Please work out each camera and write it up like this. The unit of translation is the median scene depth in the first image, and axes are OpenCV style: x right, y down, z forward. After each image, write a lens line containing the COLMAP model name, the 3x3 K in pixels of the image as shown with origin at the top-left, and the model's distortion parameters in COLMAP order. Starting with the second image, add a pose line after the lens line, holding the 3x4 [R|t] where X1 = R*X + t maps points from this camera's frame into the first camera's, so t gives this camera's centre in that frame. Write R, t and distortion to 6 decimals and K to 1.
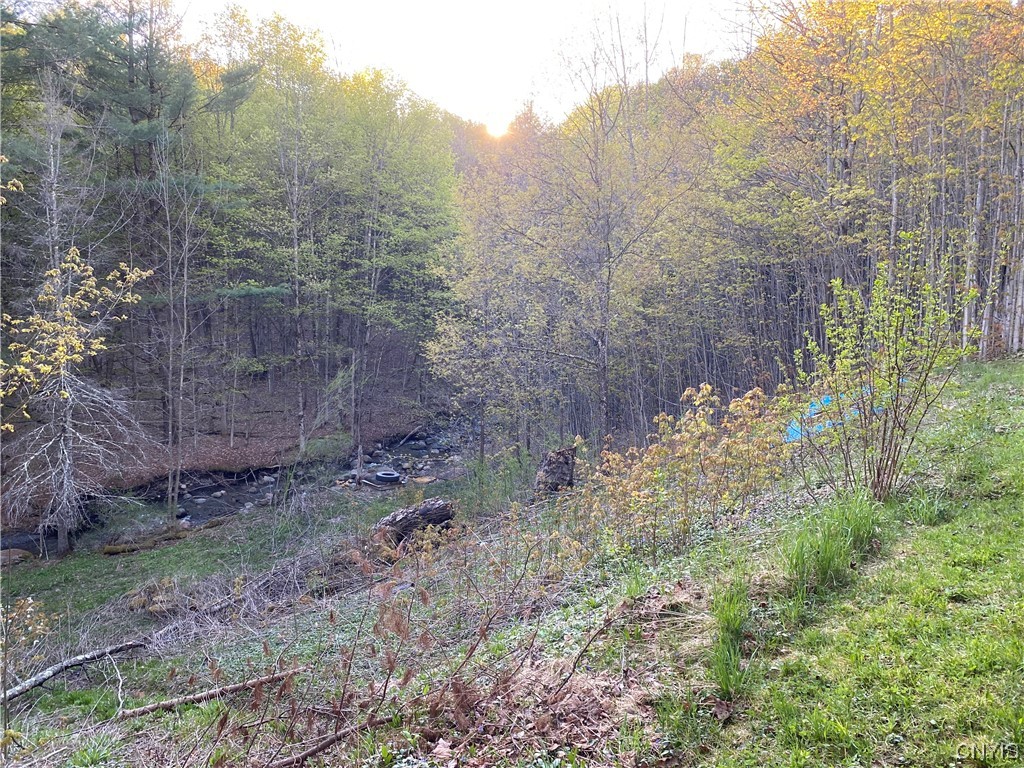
lens RADIAL K [[775.2, 0, 510.9], [0, 775.2, 381.9], [0, 0, 1]] dist [-0.015809, 0.011039]
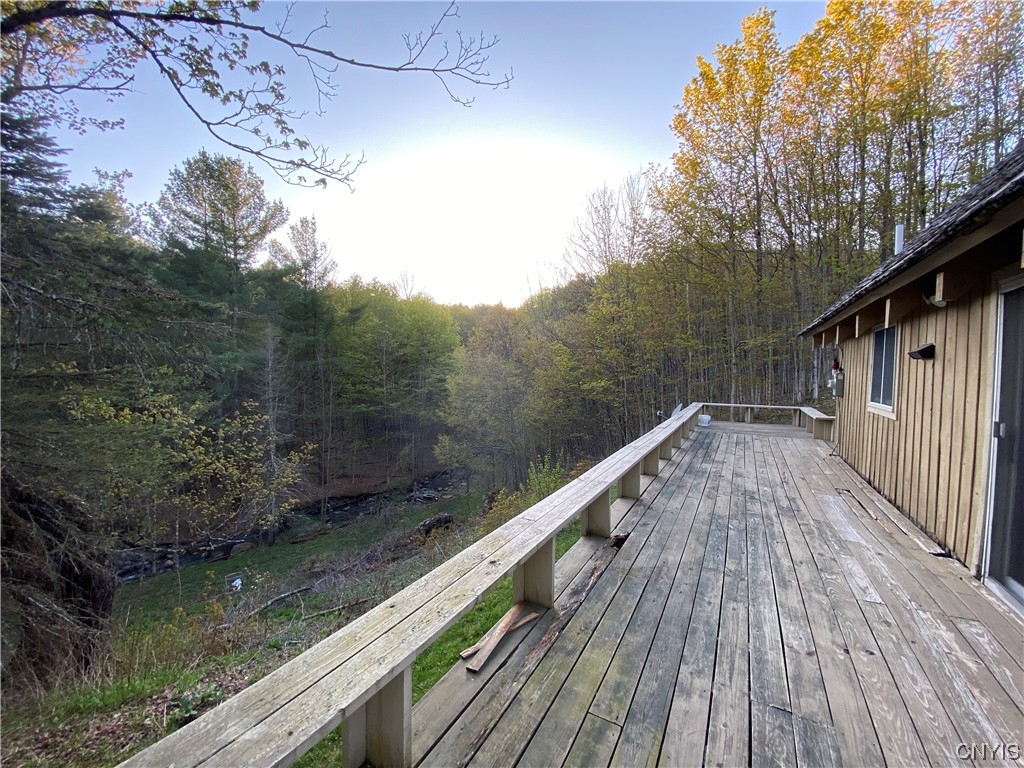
lens RADIAL K [[414.2, 0, 515.3], [0, 414.2, 386.6], [0, 0, 1]] dist [-0.003321, -0.000329]
pose [[0.999158, -0.034345, 0.022424, 0.069251], [0.036448, 0.994190, -0.101280, -0.061049], [-0.018816, 0.102012, 0.994605, -0.163769]]
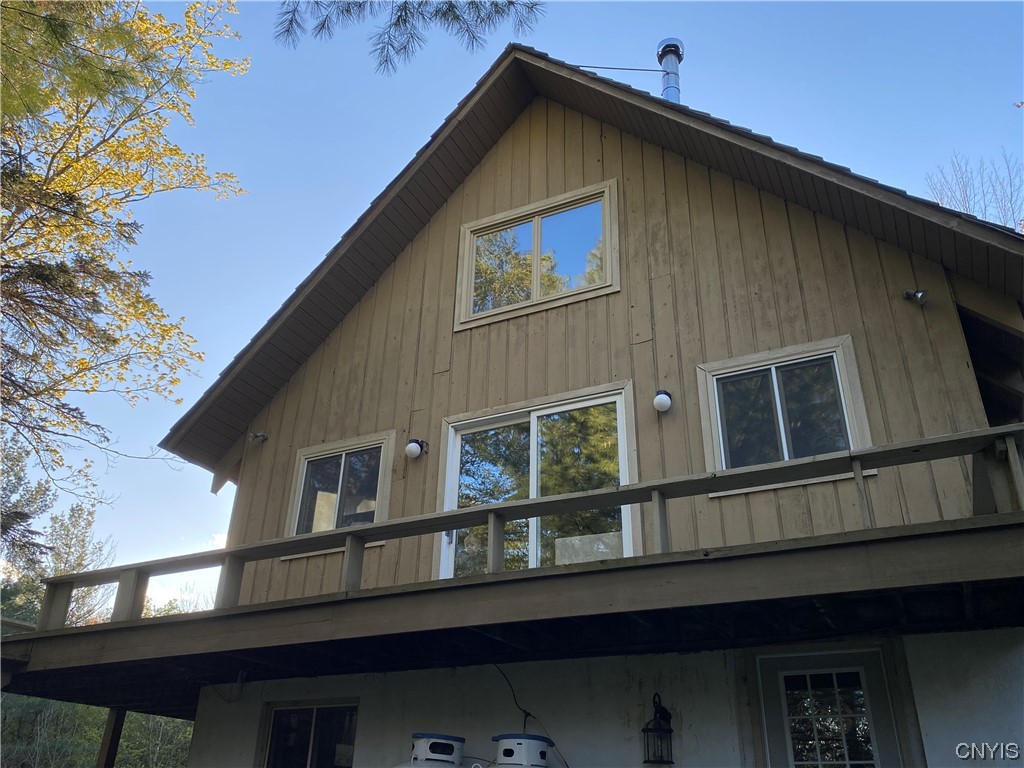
lens RADIAL K [[839.5, 0, 512.1], [0, 839.5, 384.0], [0, 0, 1]] dist [0.007181, 0.002587]
pose [[0.997760, 0.005780, 0.066644, 0.221750], [0.034887, 0.805088, -0.592128, 0.105702], [-0.057077, 0.593127, 0.803083, -0.490957]]
